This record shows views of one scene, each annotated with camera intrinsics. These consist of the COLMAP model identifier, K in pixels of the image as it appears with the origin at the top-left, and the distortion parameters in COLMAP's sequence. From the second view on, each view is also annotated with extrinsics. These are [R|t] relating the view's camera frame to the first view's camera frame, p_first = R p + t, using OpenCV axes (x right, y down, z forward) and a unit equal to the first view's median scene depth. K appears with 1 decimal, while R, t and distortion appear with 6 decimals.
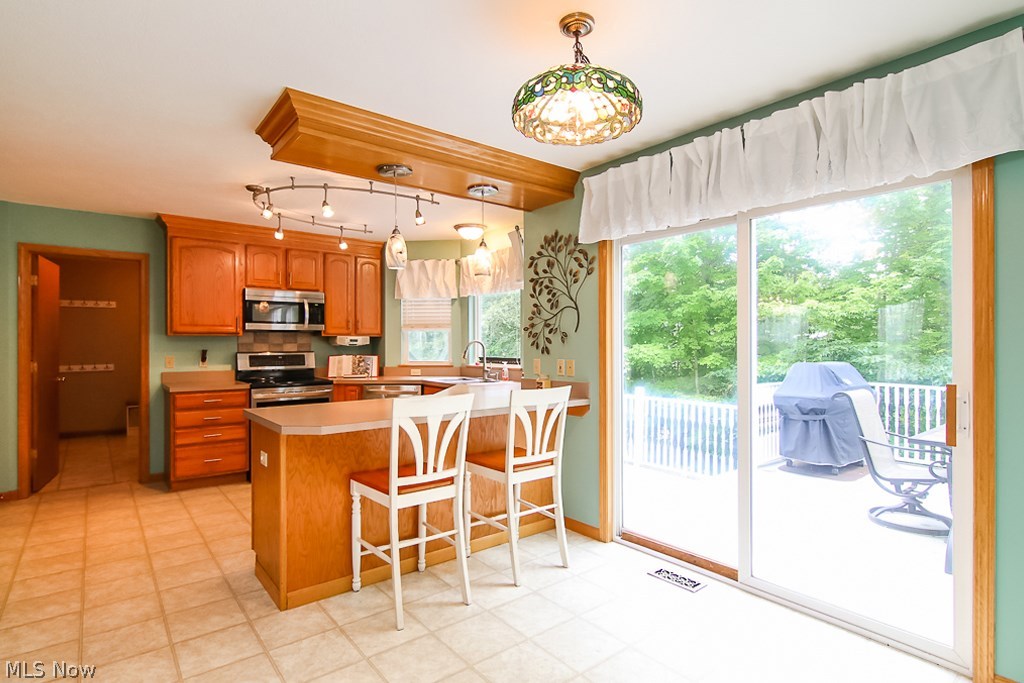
lens RADIAL K [[521.0, 0, 507.2], [0, 521.0, 344.4], [0, 0, 1]] dist [0.001871, -0.000499]
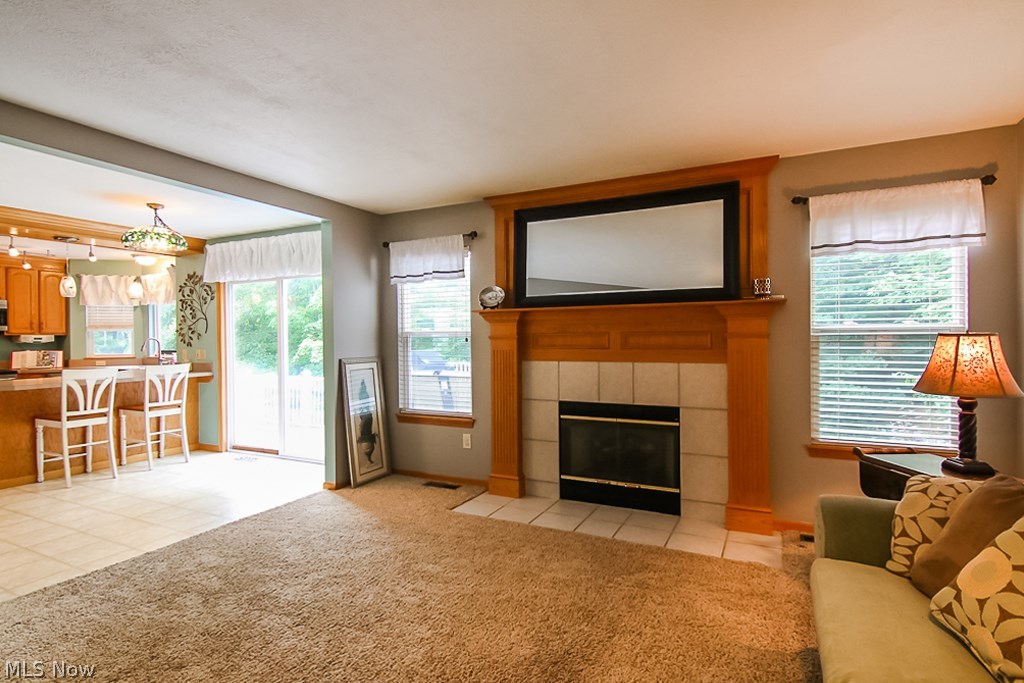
lens RADIAL K [[526.2, 0, 509.1], [0, 526.2, 340.8], [0, 0, 1]] dist [0.010339, -0.008655]
pose [[0.905244, -0.010089, 0.424773, 0.268594], [0.008190, 0.999947, 0.006298, -0.001649], [-0.424814, -0.002222, 0.905278, -0.881342]]
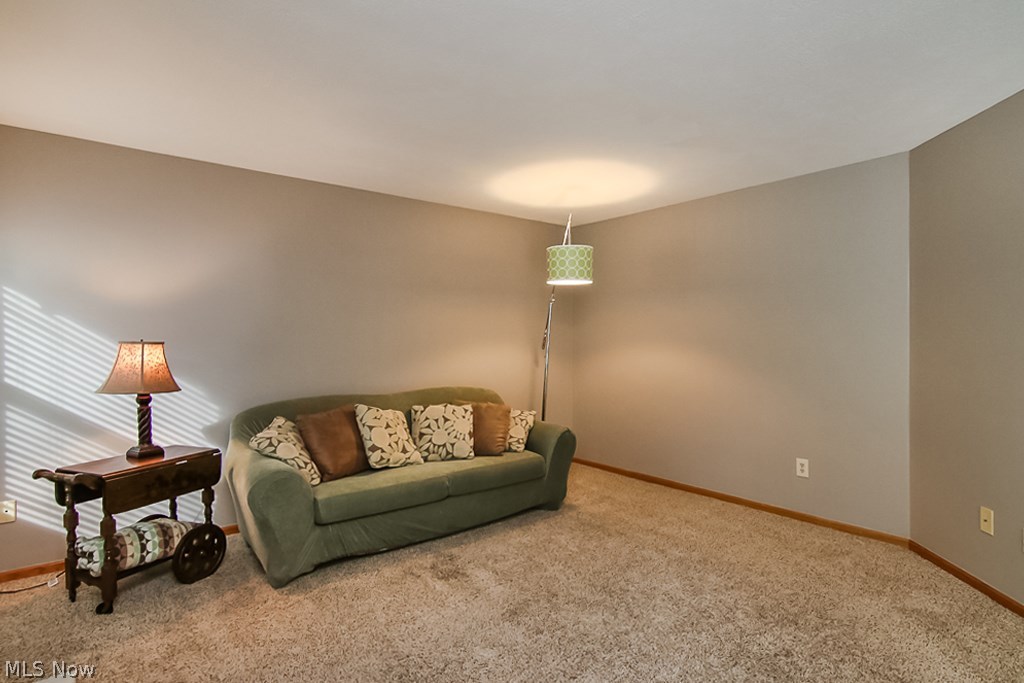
lens RADIAL K [[526.2, 0, 509.1], [0, 526.2, 340.8], [0, 0, 1]] dist [0.010339, -0.008655]
pose [[-0.998512, 0.003456, -0.054416, 0.491217], [0.003299, 0.999990, 0.002976, -0.006842], [0.054426, 0.002792, -0.998514, 0.186502]]
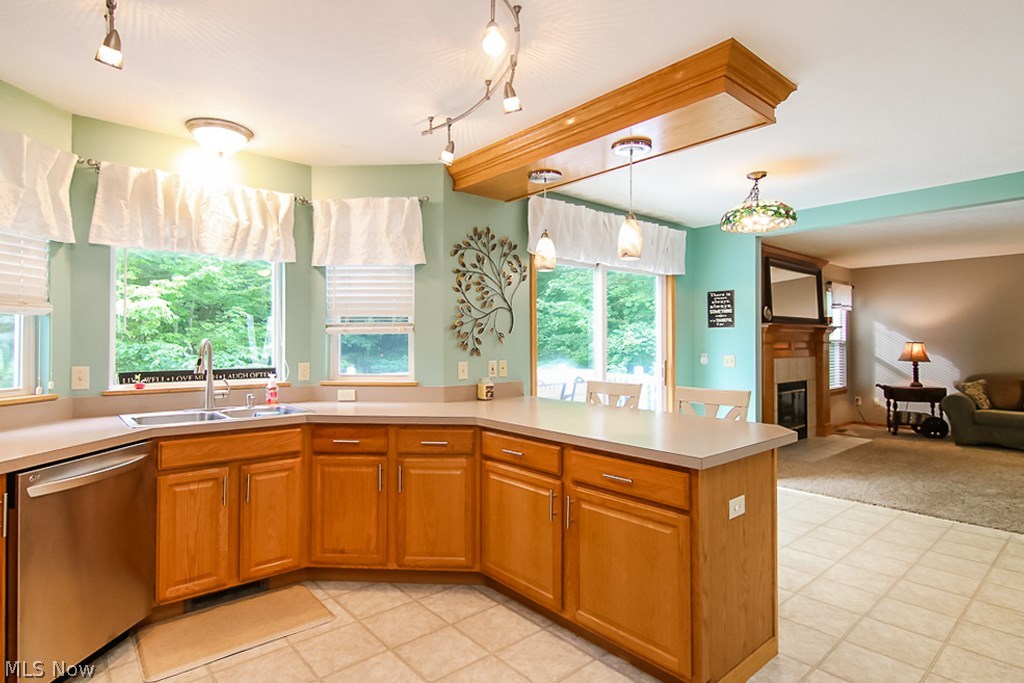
lens RADIAL K [[526.2, 0, 509.1], [0, 526.2, 340.8], [0, 0, 1]] dist [0.010339, -0.008655]
pose [[-0.049915, 0.005728, 0.998737, -0.830417], [0.003278, 0.999979, -0.005572, -0.002353], [-0.998748, 0.002996, -0.049933, 0.957103]]
